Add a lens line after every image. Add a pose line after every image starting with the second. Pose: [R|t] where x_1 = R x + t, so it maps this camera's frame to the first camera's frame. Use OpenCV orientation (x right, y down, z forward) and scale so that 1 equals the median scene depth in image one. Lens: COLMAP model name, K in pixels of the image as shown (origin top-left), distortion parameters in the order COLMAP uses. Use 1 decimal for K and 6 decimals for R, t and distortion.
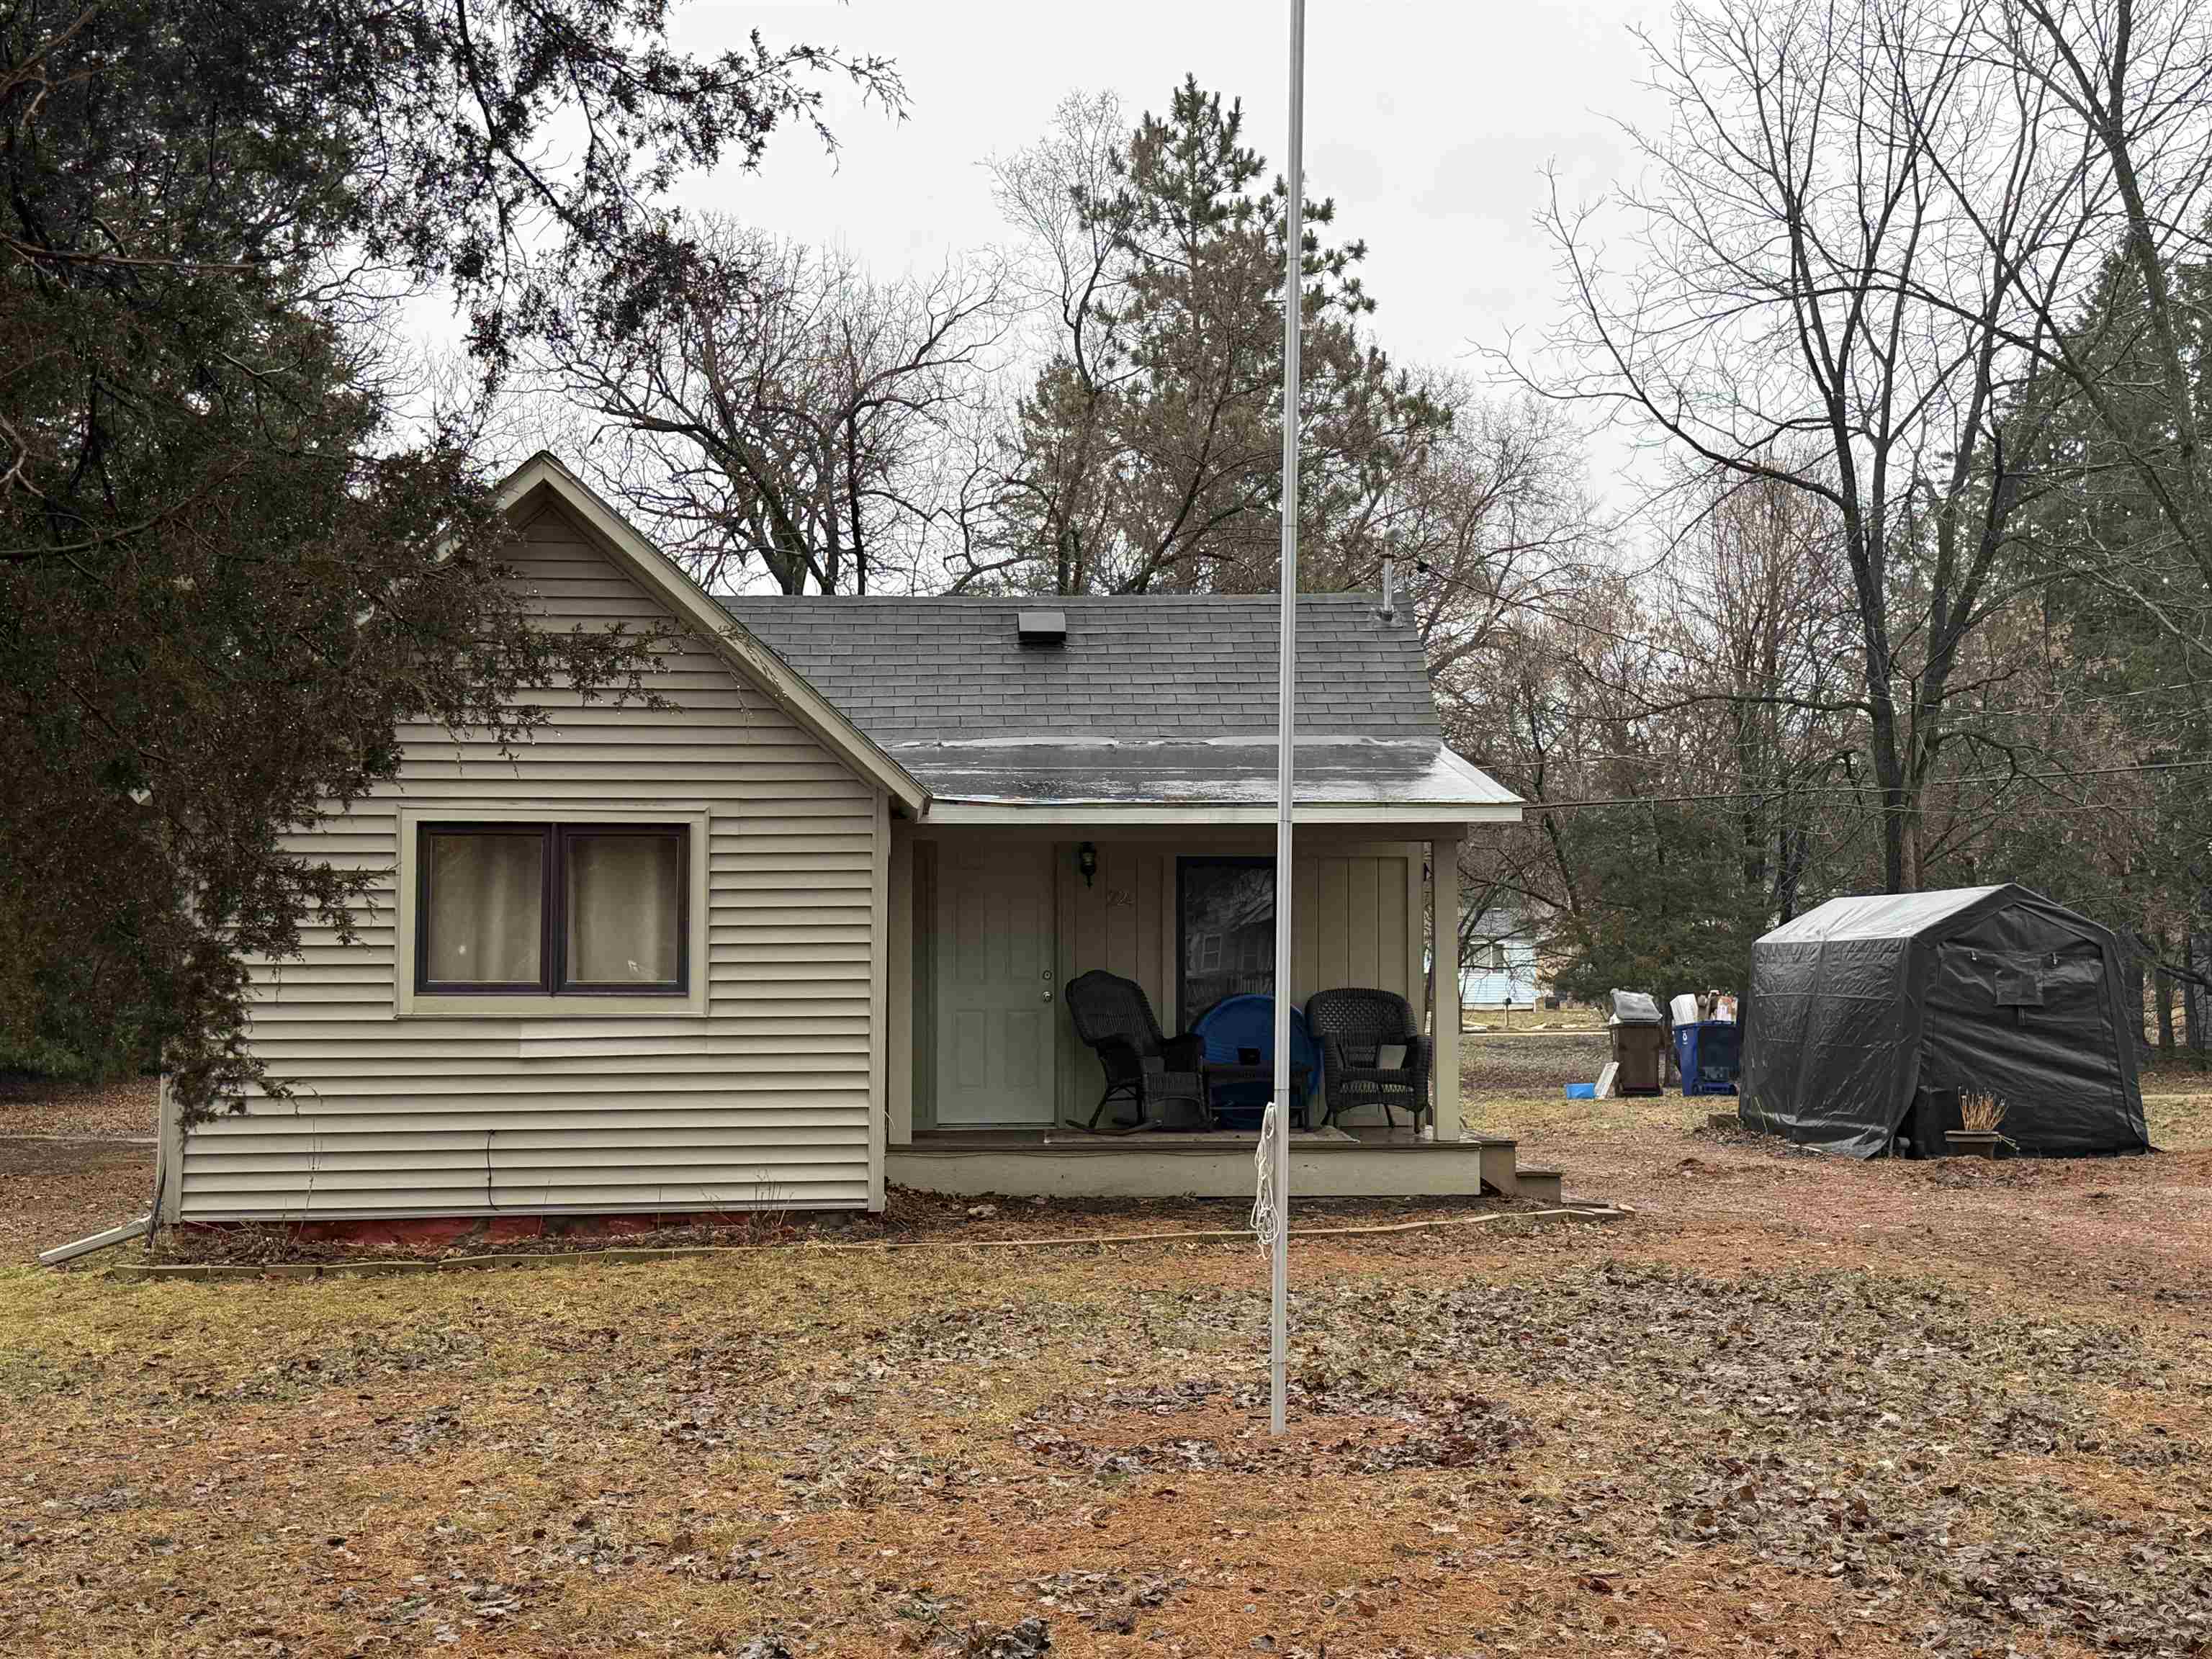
lens RADIAL K [[2786.7, 0, 1099.6], [0, 2786.7, 826.0], [0, 0, 1]] dist [0.152742, 0.000000]
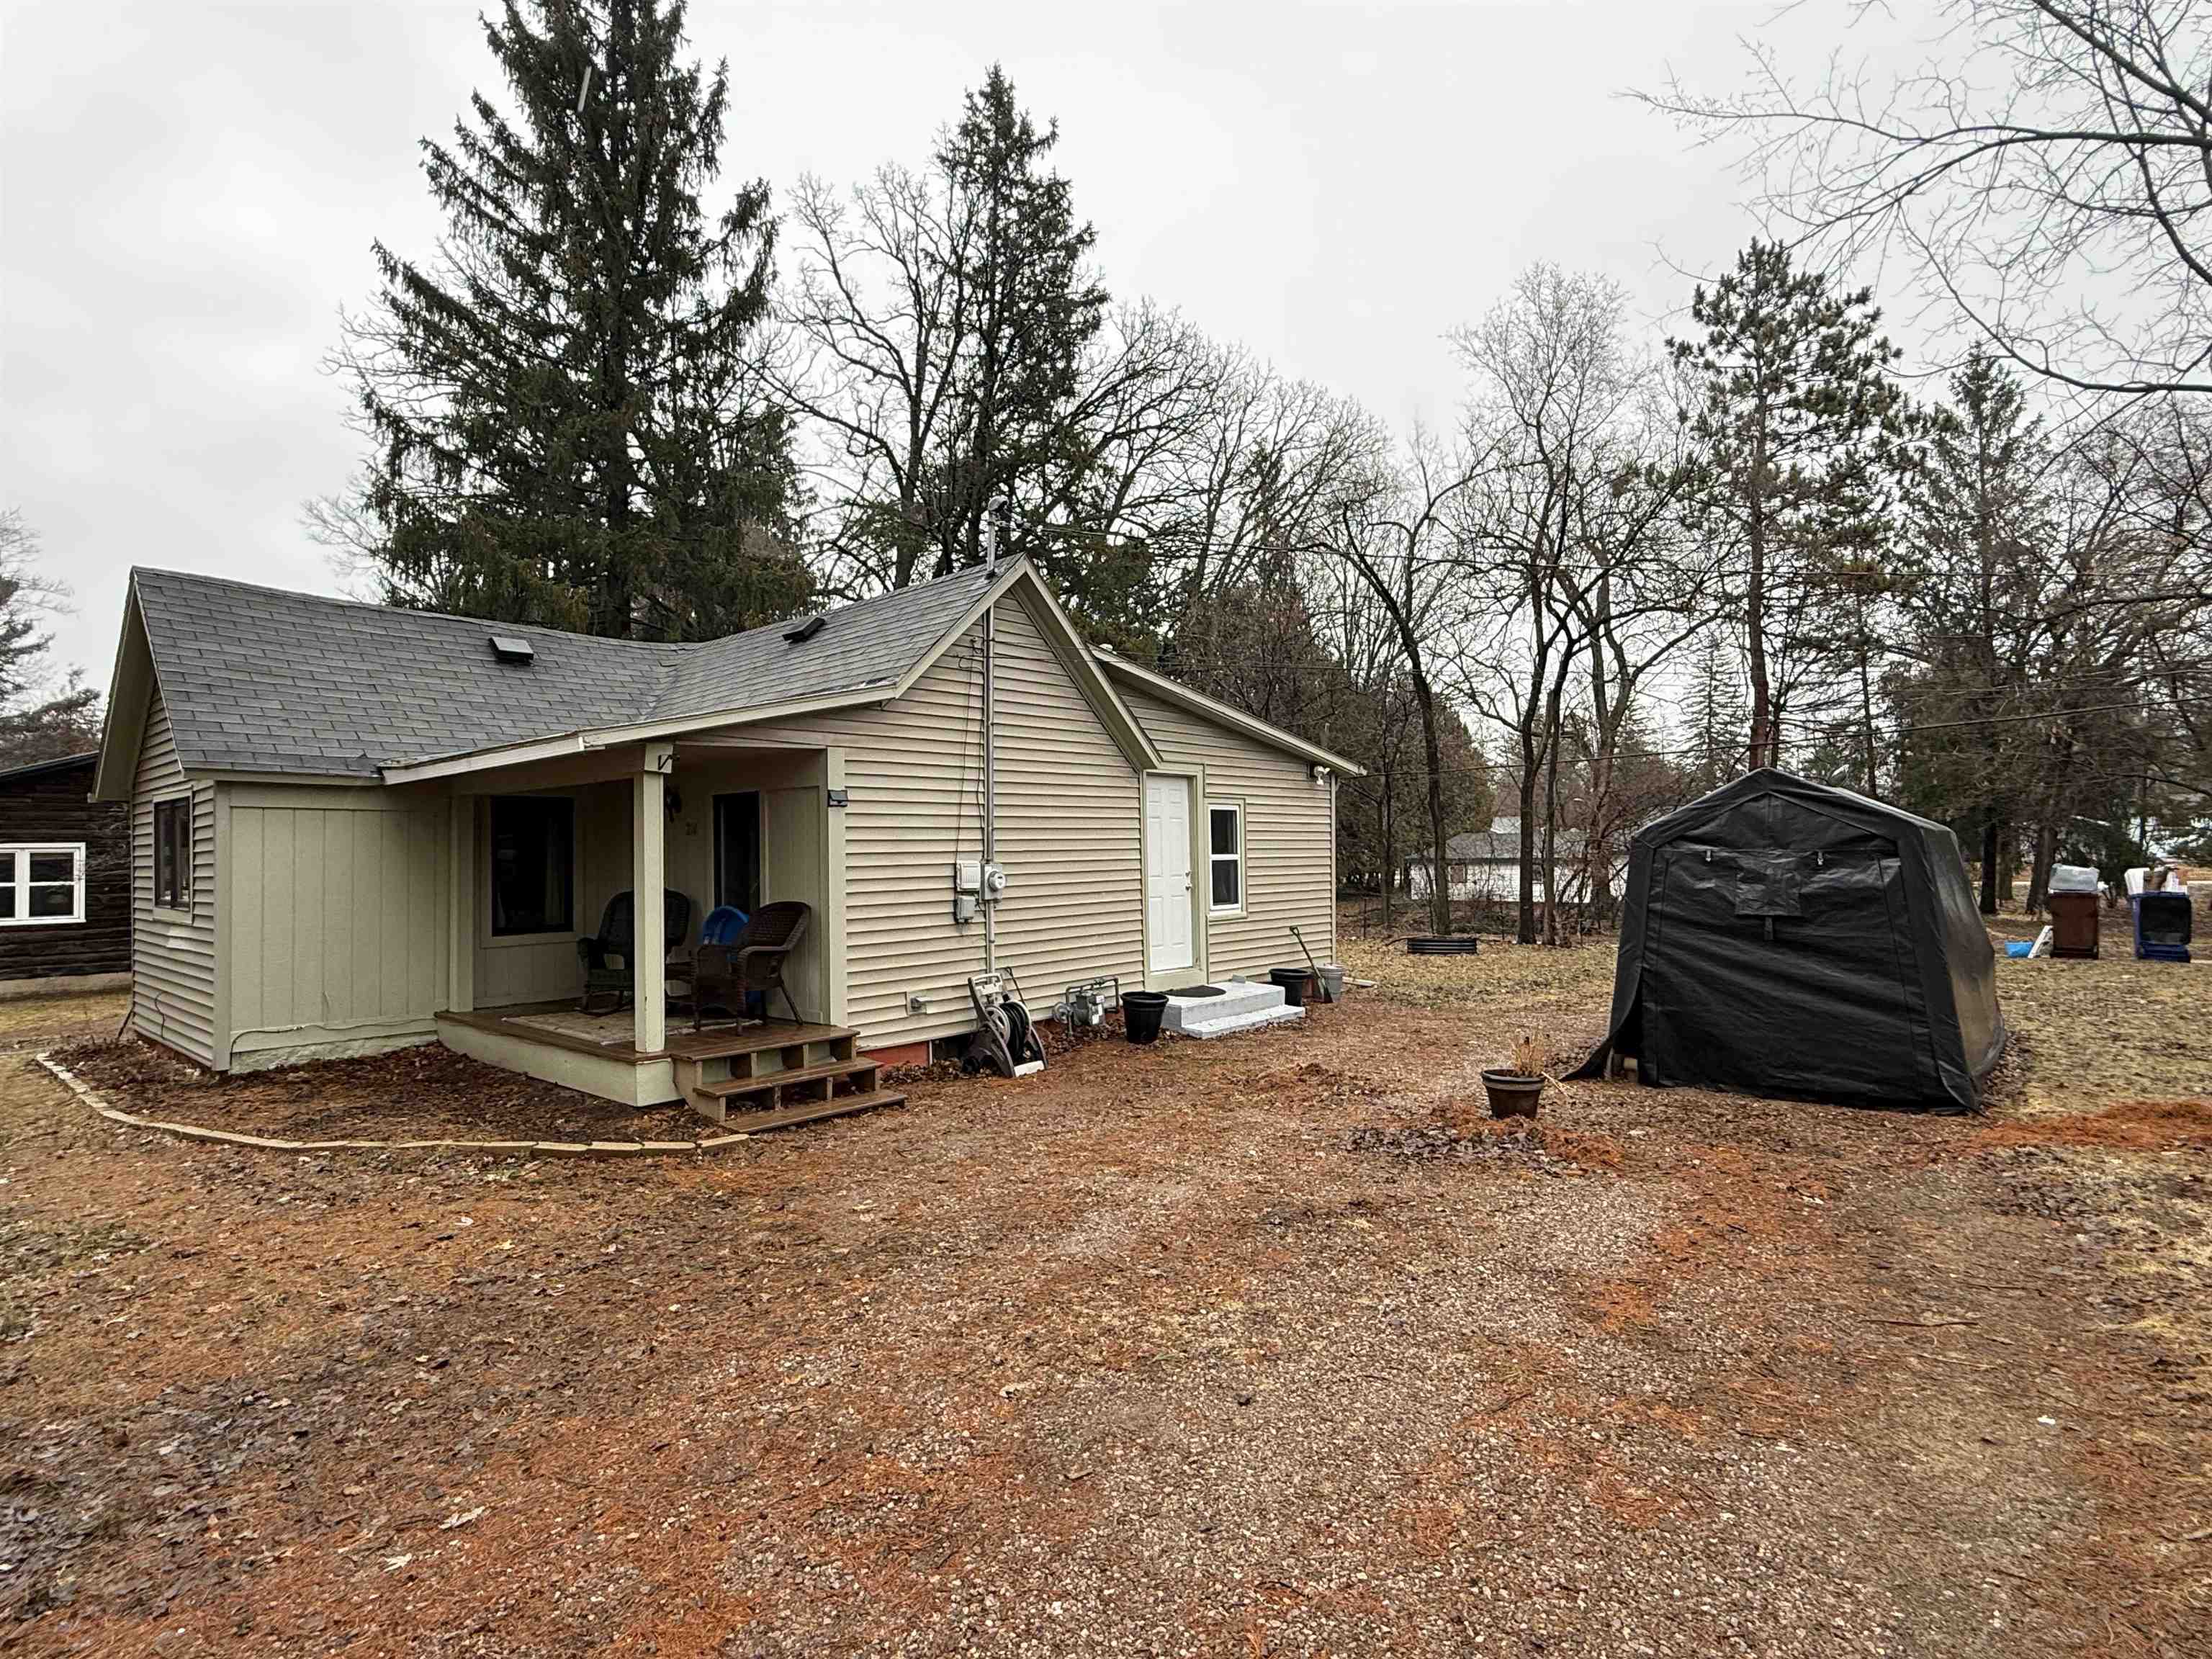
lens RADIAL K [[1158.2, 0, 1109.6], [0, 1158.2, 828.5], [0, 0, 1]] dist [0.005446, 0.001318]
pose [[0.691787, -0.025569, -0.721649, 0.438093], [0.053523, 0.998439, 0.015932, 0.022316], [0.720116, -0.049647, 0.692076, 0.629060]]
